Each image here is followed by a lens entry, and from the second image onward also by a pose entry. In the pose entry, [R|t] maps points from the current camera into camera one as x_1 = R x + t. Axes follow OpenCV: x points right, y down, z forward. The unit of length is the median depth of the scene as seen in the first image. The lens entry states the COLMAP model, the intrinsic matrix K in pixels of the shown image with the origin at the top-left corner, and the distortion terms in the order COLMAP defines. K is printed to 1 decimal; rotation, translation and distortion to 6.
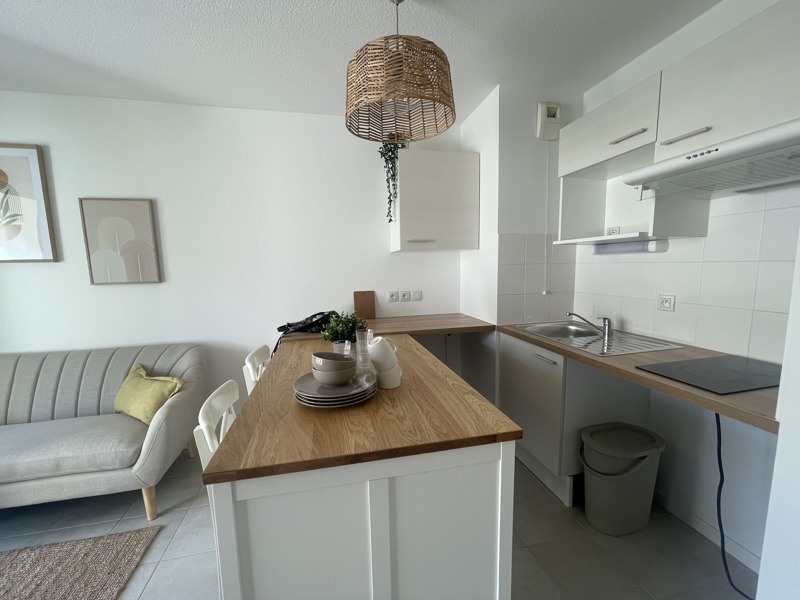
lens RADIAL K [[320.4, 0, 397.3], [0, 320.4, 305.6], [0, 0, 1]] dist [-0.000160, -0.000102]
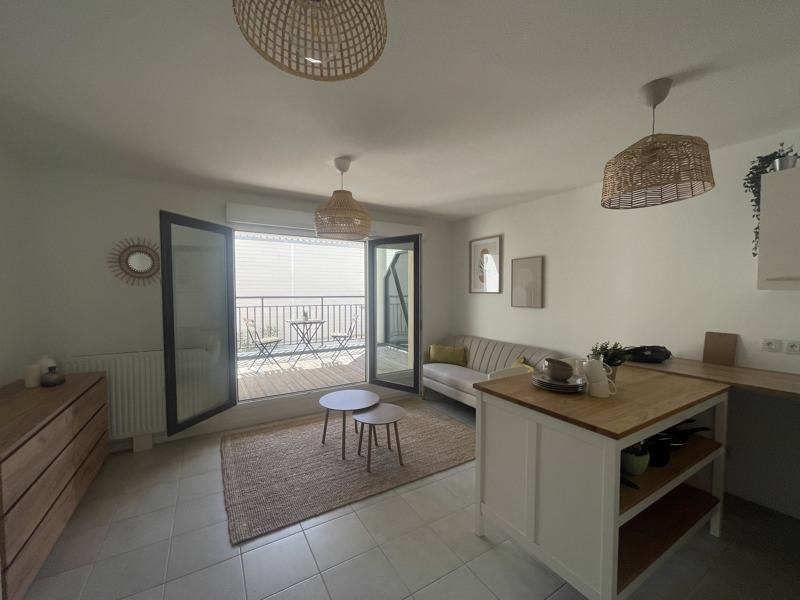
lens RADIAL K [[320.4, 0, 397.3], [0, 320.4, 305.6], [0, 0, 1]] dist [-0.000160, -0.000102]
pose [[0.318517, 0.063732, -0.945772, 0.534076], [-0.123302, 0.992046, 0.025324, -0.037439], [0.939863, 0.108550, 0.323842, -0.176101]]
